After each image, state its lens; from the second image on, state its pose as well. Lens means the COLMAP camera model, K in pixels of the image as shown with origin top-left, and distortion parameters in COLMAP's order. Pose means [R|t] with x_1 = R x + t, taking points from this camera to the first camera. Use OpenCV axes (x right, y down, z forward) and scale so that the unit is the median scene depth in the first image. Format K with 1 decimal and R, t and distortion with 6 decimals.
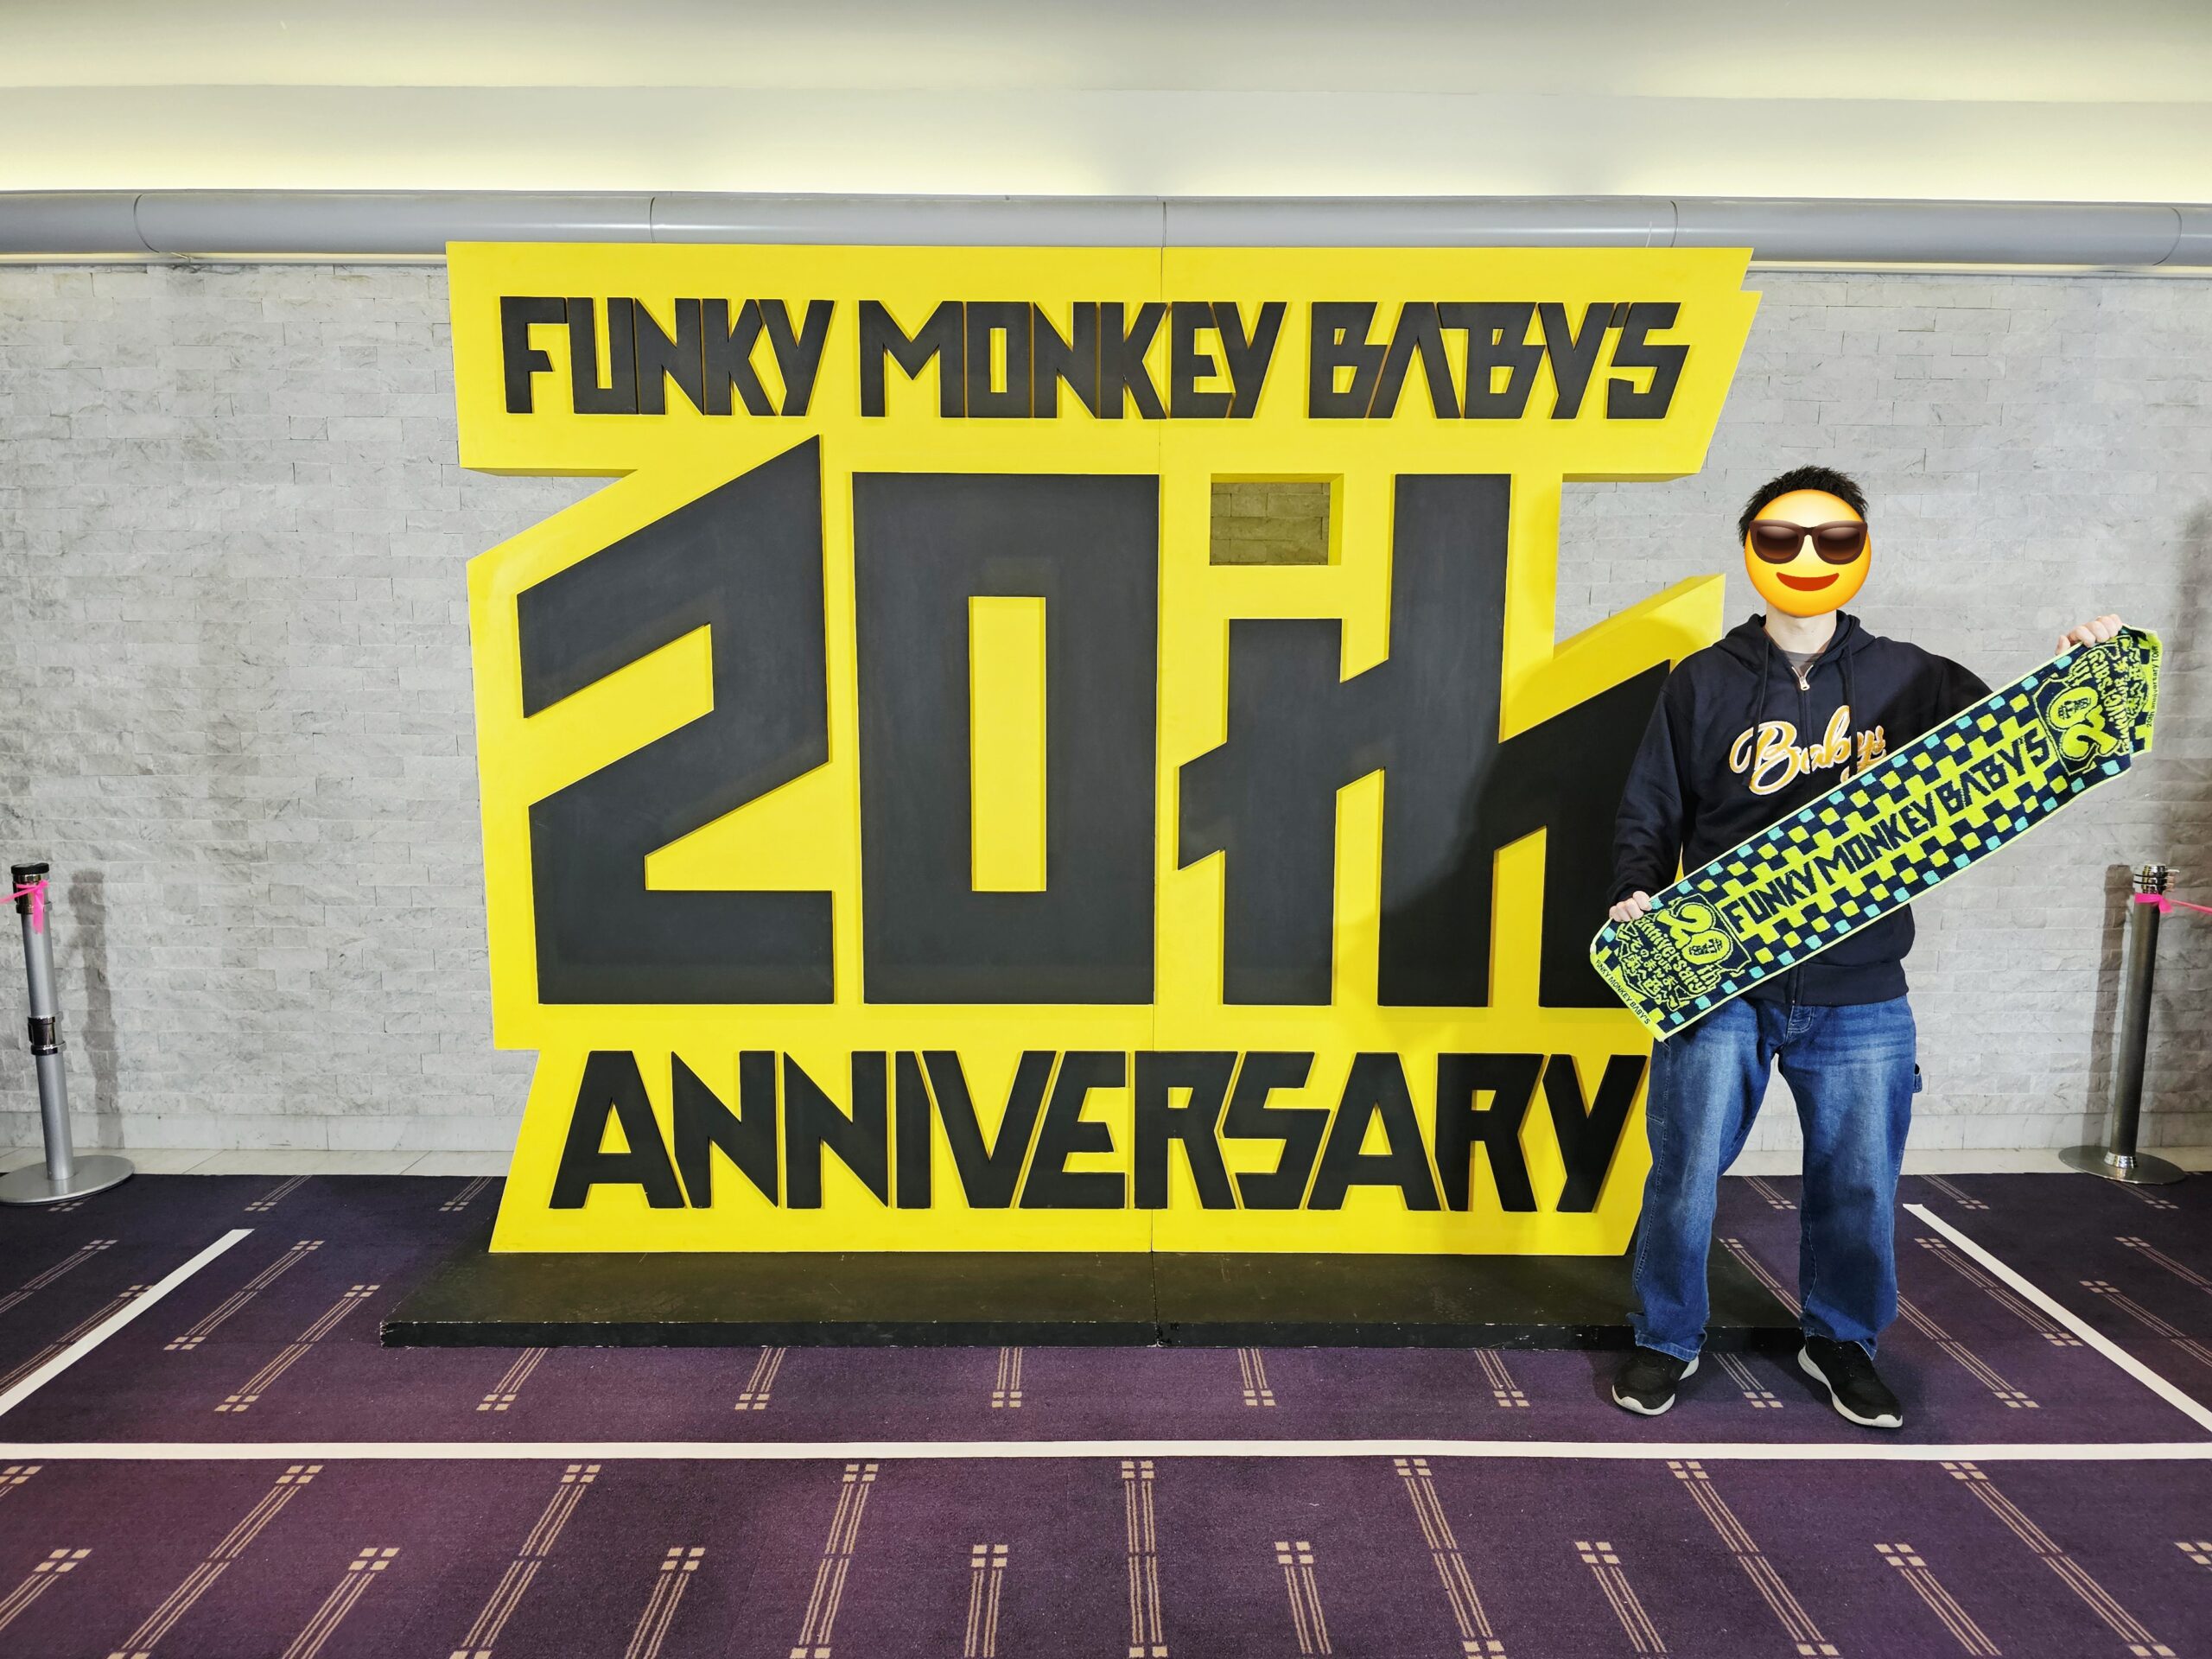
lens RADIAL K [[1475.5, 0, 1098.0], [0, 1475.5, 834.8], [0, 0, 1]] dist [0.047434, -0.007334]
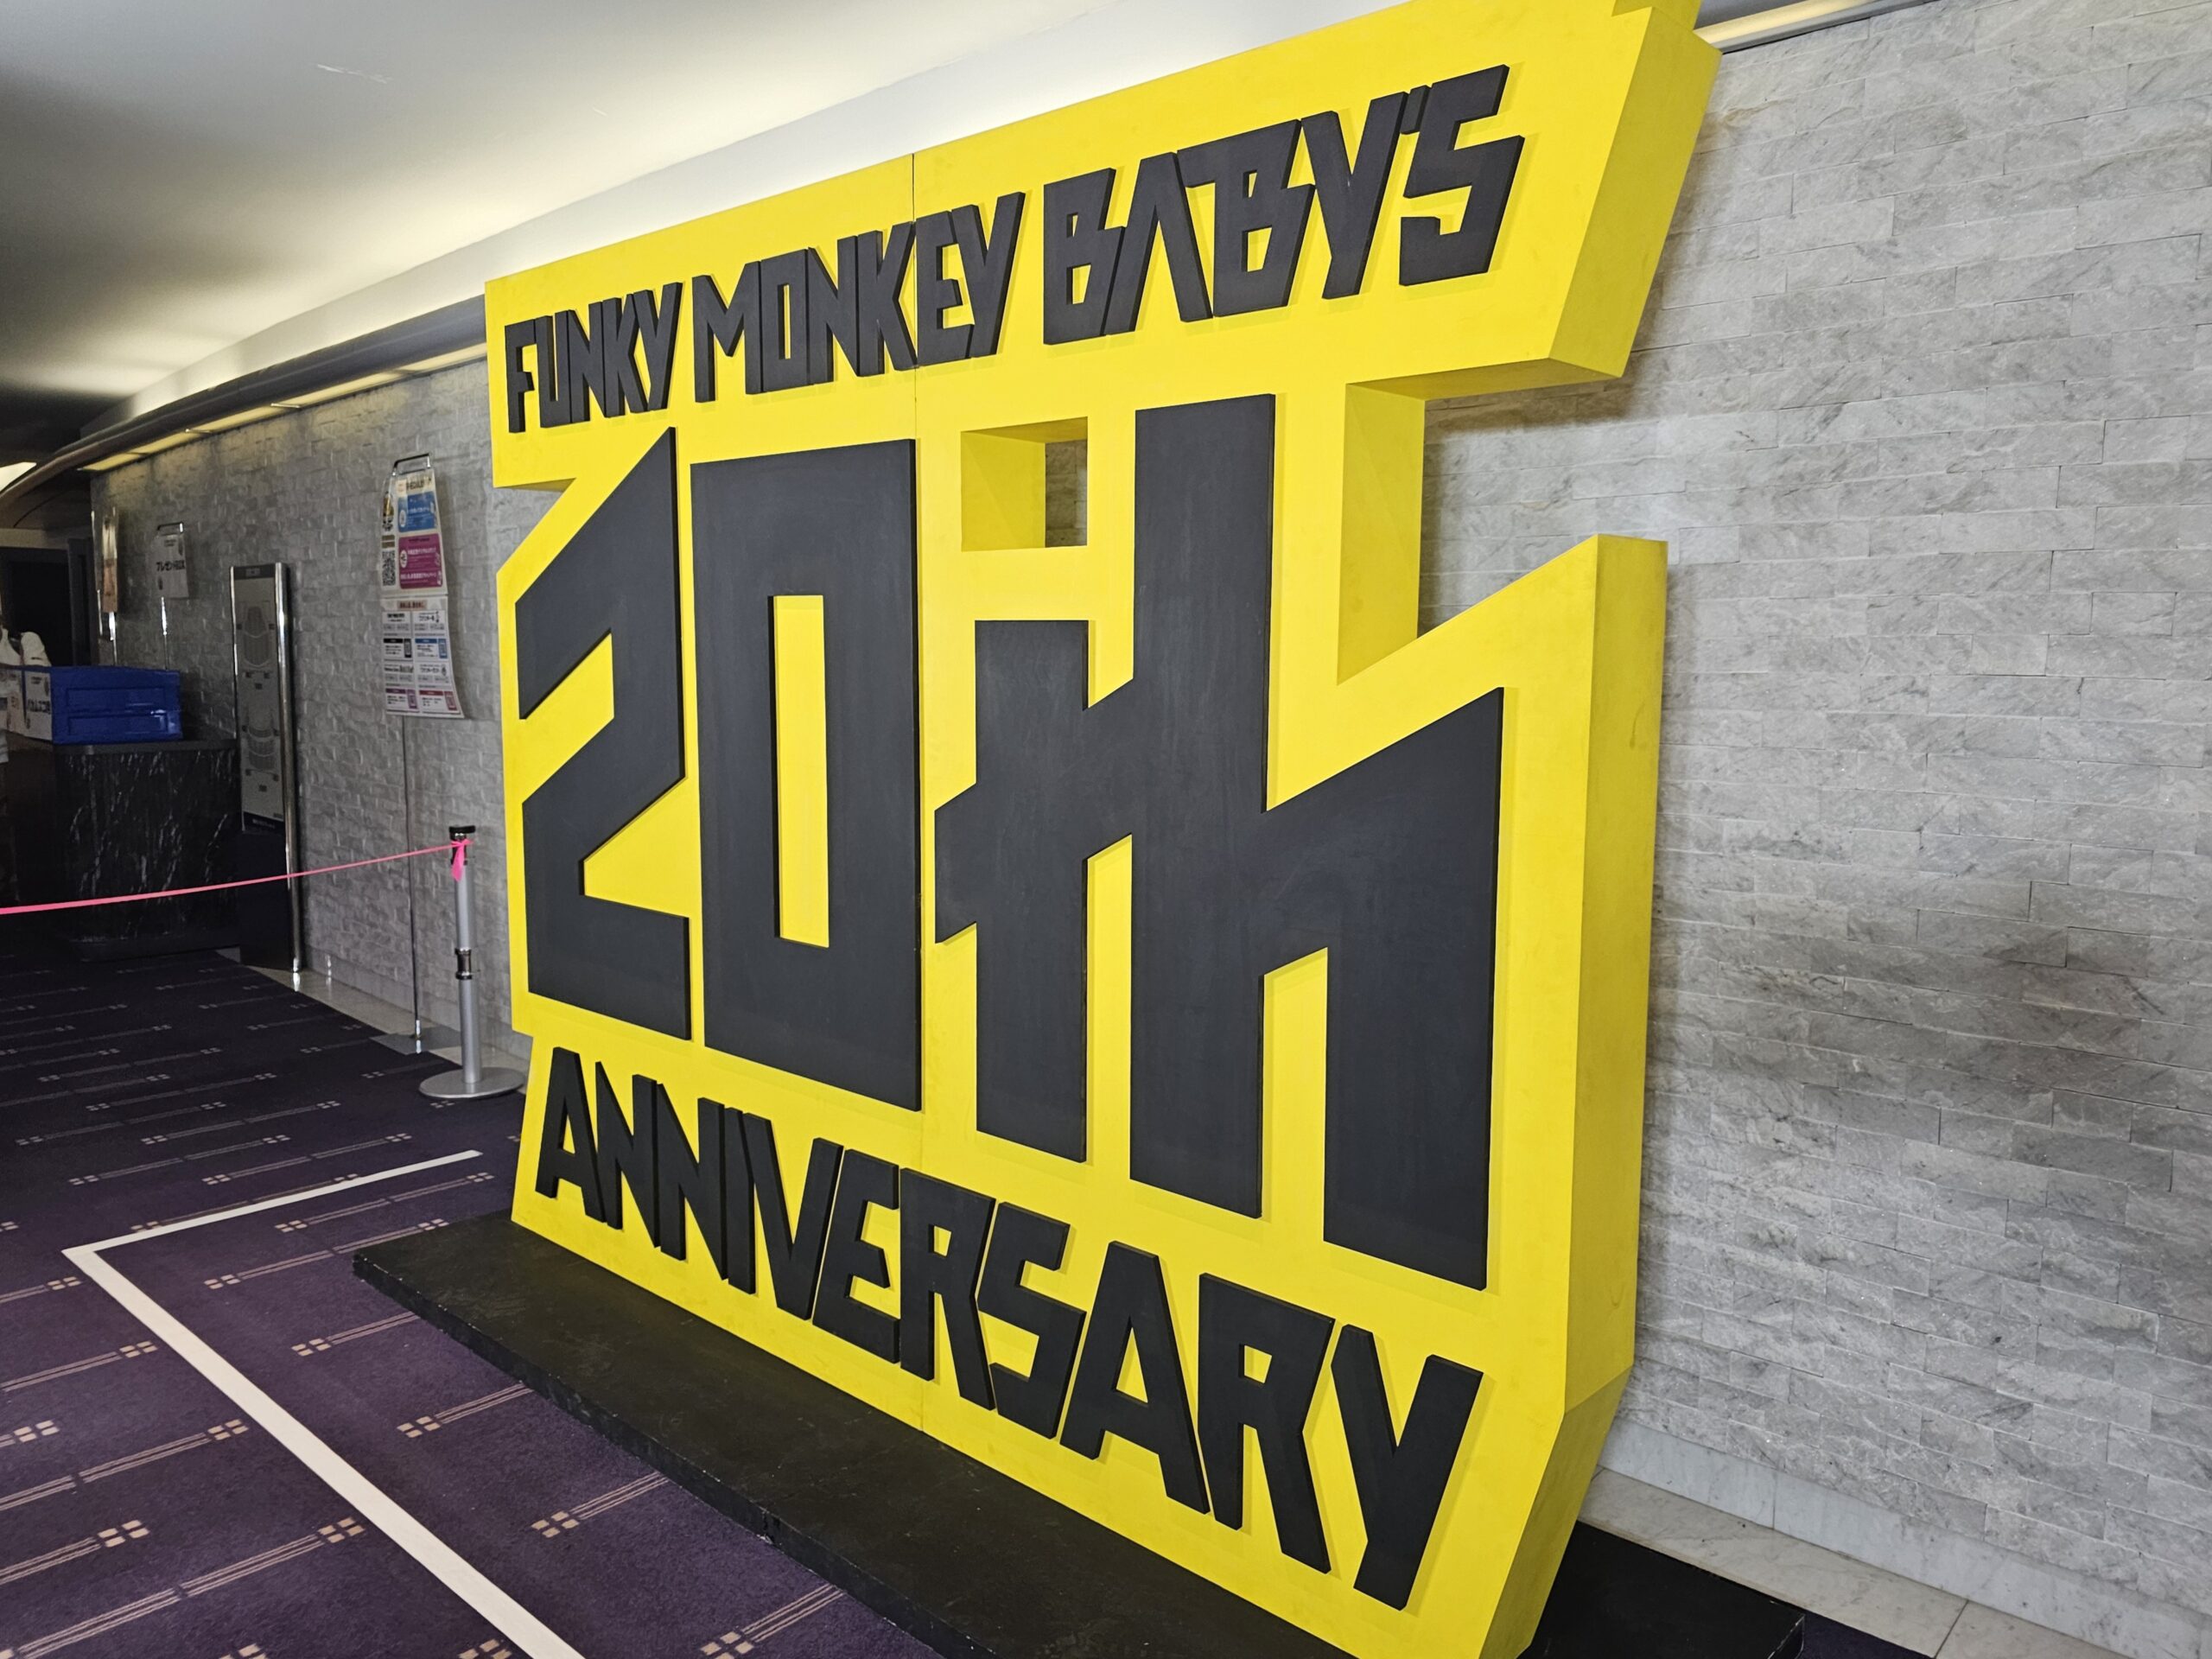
lens RADIAL K [[1610.2, 0, 1113.3], [0, 1610.2, 818.1], [0, 0, 1]] dist [0.046151, -0.000420]
pose [[0.726618, 0.076070, -0.682818, 0.719749], [-0.101214, 0.994860, 0.003126, -0.056133], [0.679546, 0.066839, 0.730582, 0.457104]]
